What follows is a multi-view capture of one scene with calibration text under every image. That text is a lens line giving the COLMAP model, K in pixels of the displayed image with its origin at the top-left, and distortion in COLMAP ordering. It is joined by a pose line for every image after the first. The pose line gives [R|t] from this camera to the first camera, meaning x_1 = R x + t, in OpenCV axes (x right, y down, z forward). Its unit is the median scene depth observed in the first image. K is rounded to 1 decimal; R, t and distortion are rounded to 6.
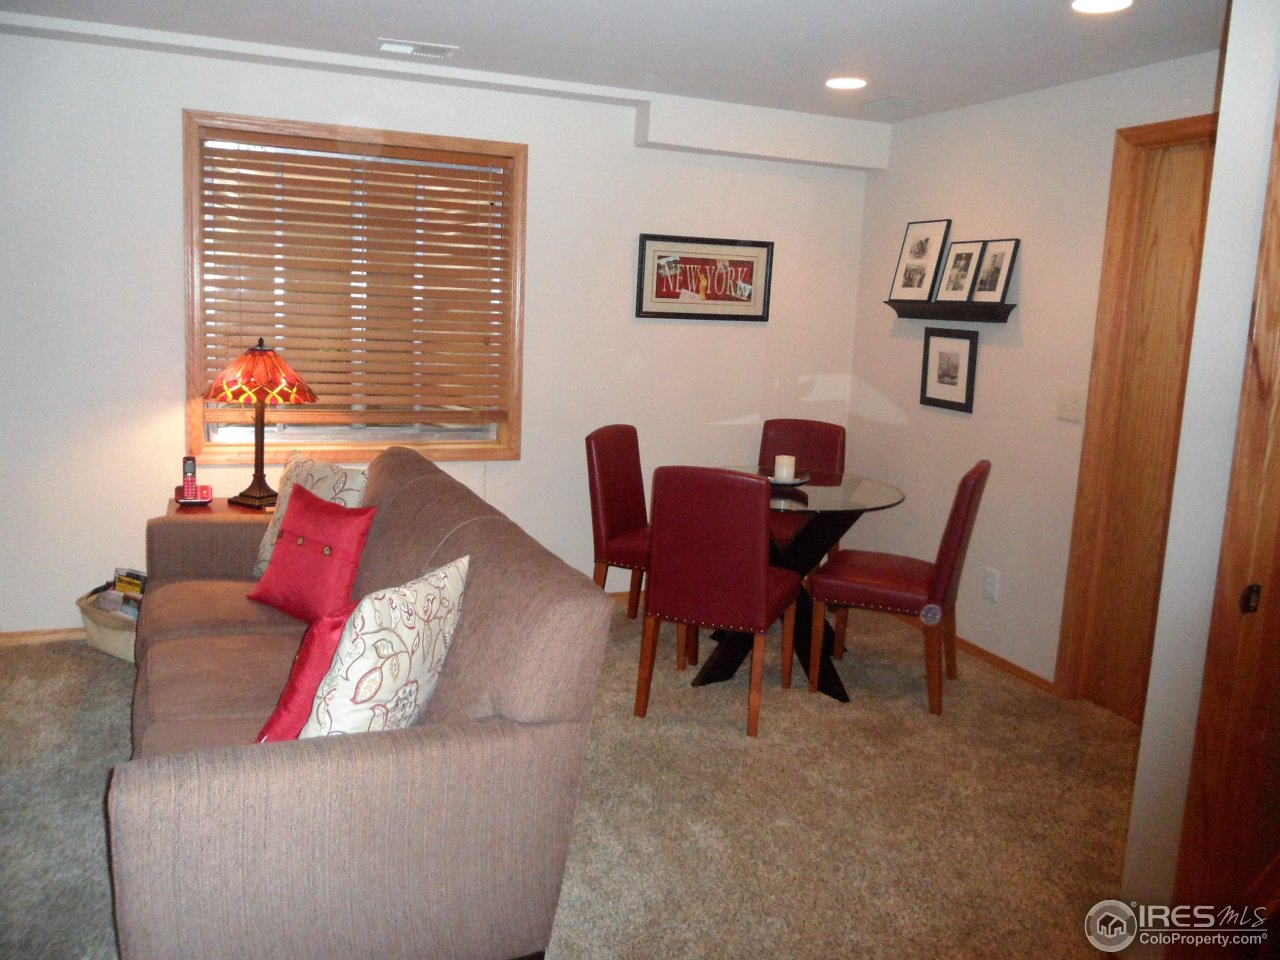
lens RADIAL K [[1026.6, 0, 641.1], [0, 1026.6, 484.2], [0, 0, 1]] dist [-0.034197, 0.000393]
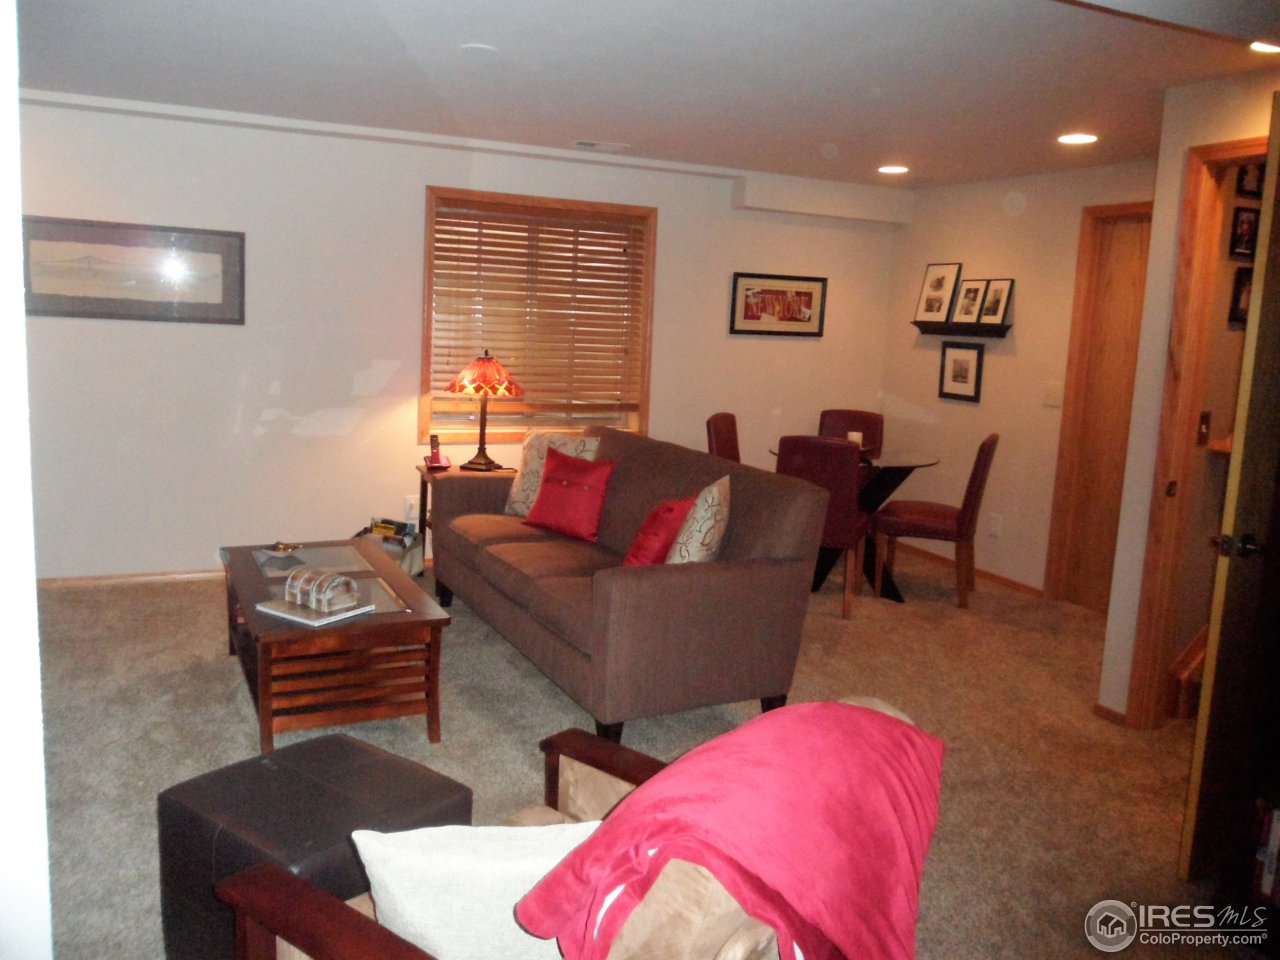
lens RADIAL K [[1026.6, 0, 637.7], [0, 1026.6, 489.5], [0, 0, 1]] dist [-0.034197, 0.000393]
pose [[0.998769, -0.008874, 0.048810, -0.216485], [0.009242, 0.999931, -0.007311, 0.055988], [-0.048742, 0.007753, 0.998781, -0.377373]]
